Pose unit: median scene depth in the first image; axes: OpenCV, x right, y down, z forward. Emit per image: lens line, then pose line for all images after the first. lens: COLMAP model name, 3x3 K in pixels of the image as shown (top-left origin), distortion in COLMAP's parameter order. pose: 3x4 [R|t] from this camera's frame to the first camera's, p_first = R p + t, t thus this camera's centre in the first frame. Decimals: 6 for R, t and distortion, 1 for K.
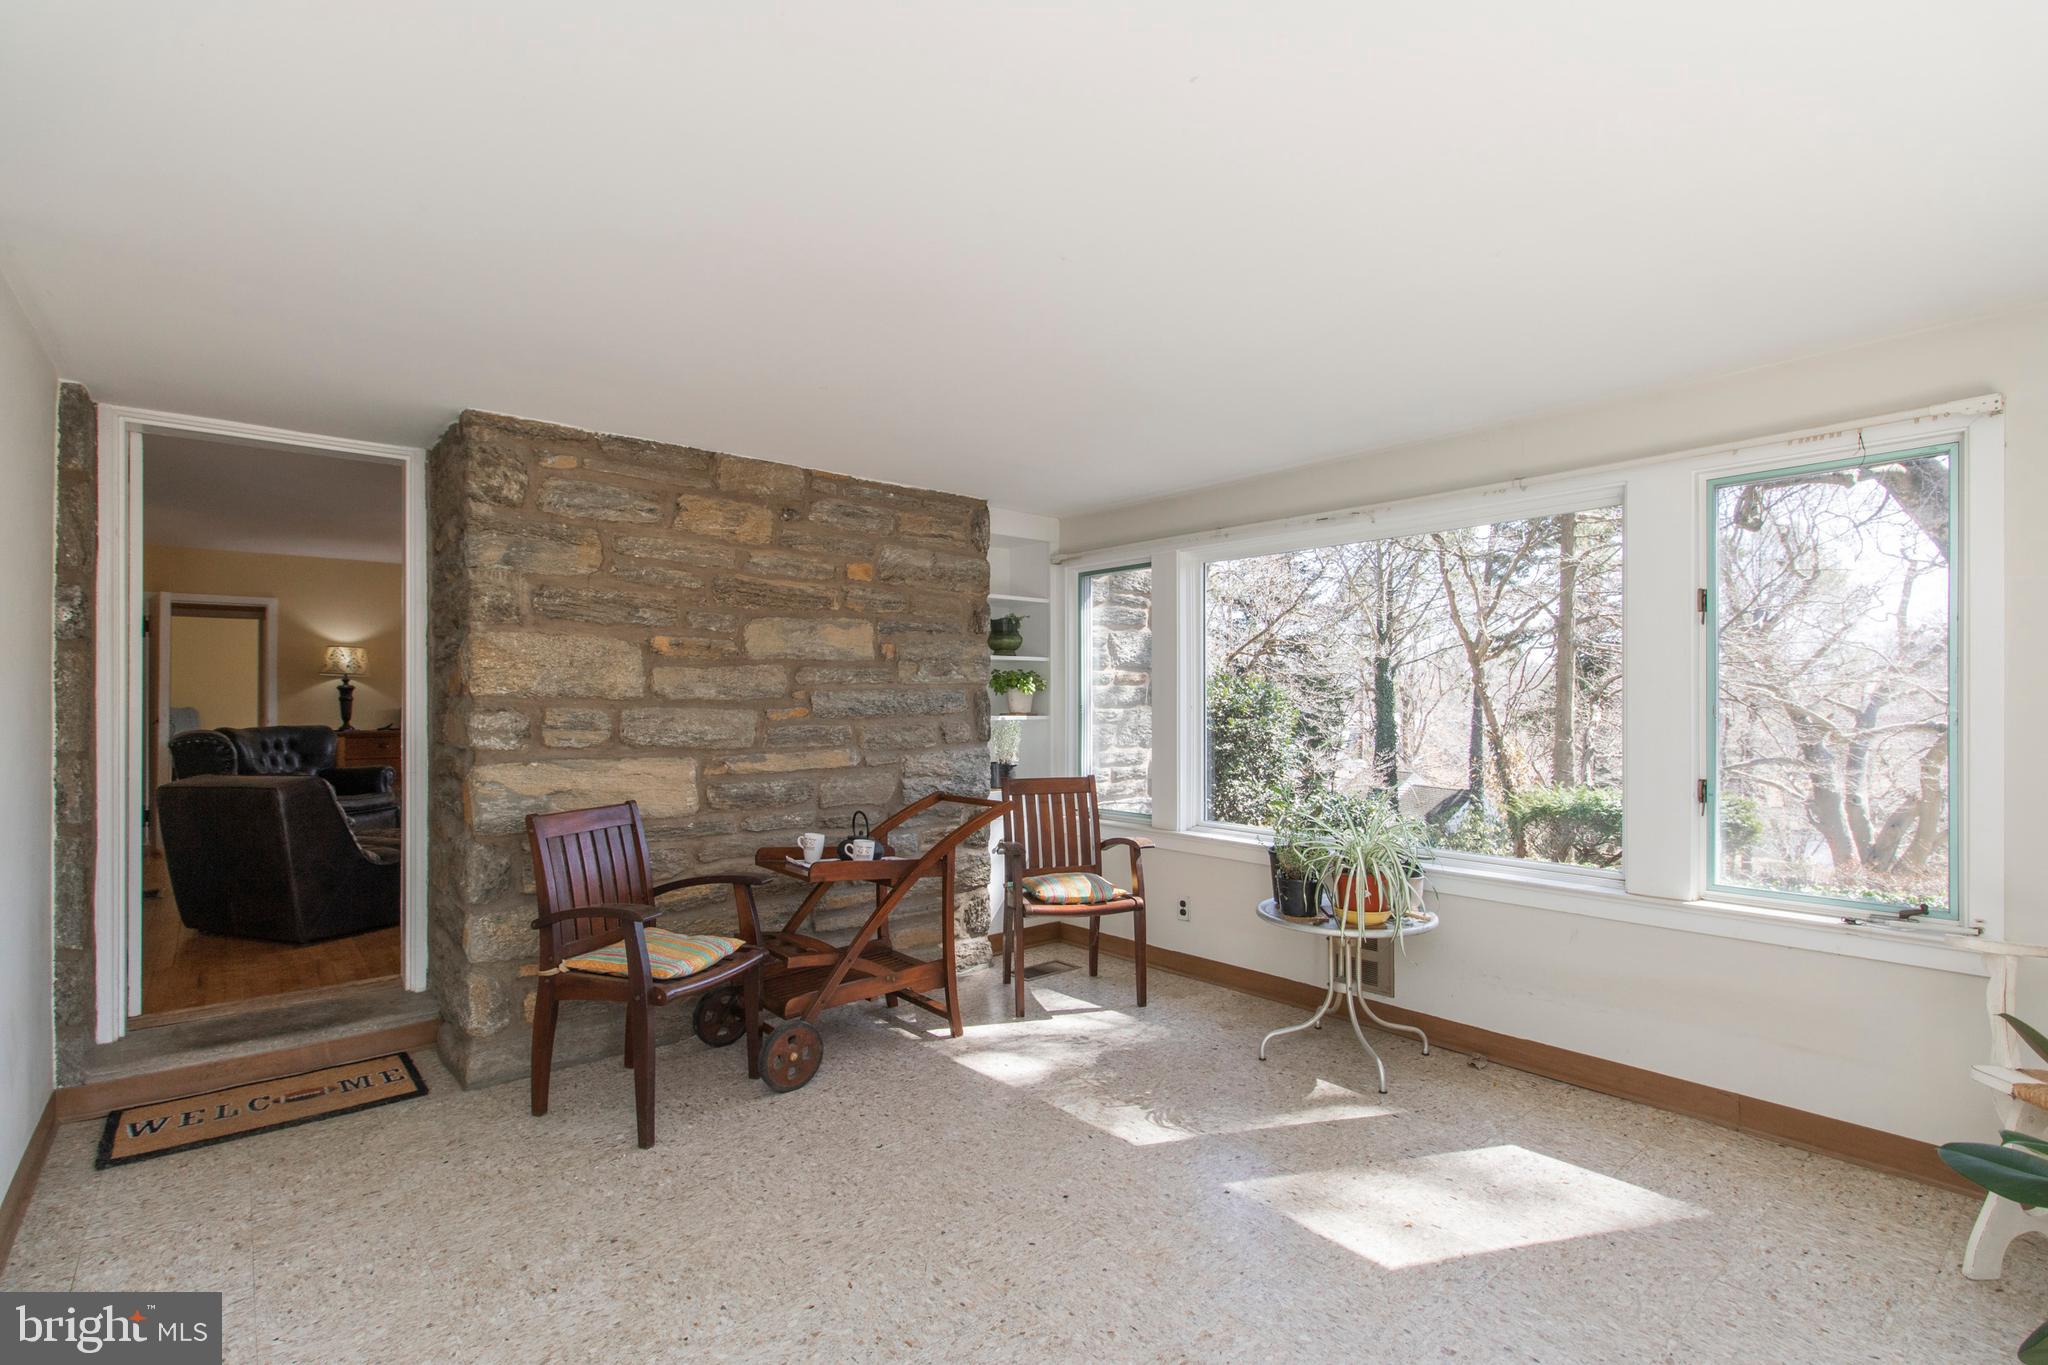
lens RADIAL K [[952.9, 0, 1013.9], [0, 952.9, 693.2], [0, 0, 1]] dist [-0.000212, 0.001073]
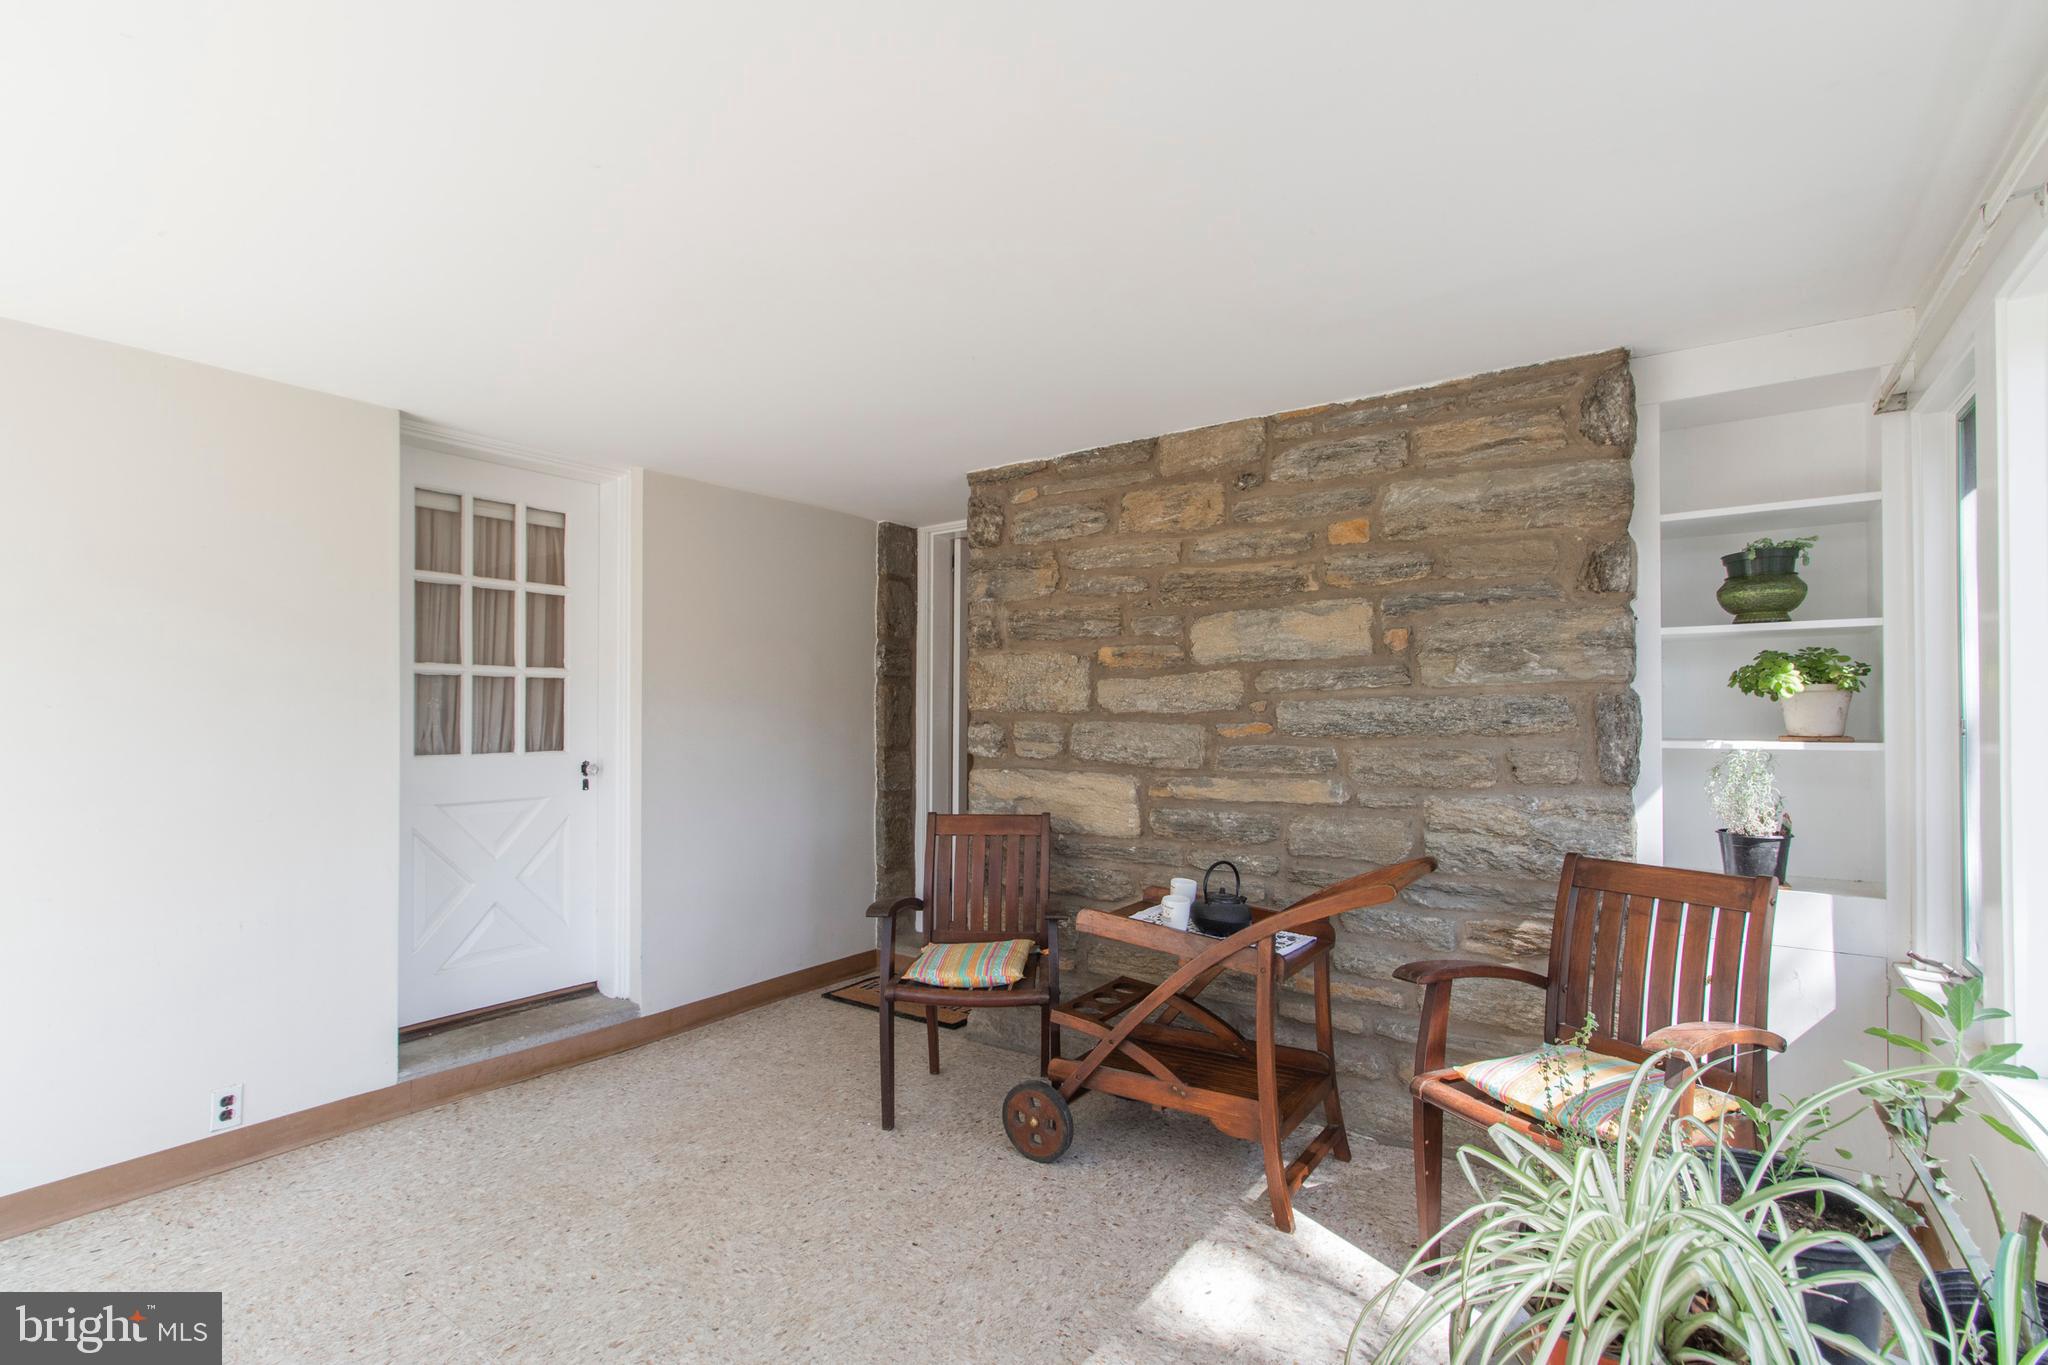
lens RADIAL K [[952.9, 0, 1013.9], [0, 952.9, 693.2], [0, 0, 1]] dist [-0.000212, 0.001073]
pose [[0.235833, -0.018399, -0.971619, 0.511779], [0.014970, 0.999771, -0.015299, 0.000009], [0.971678, -0.010938, 0.236054, 0.641500]]
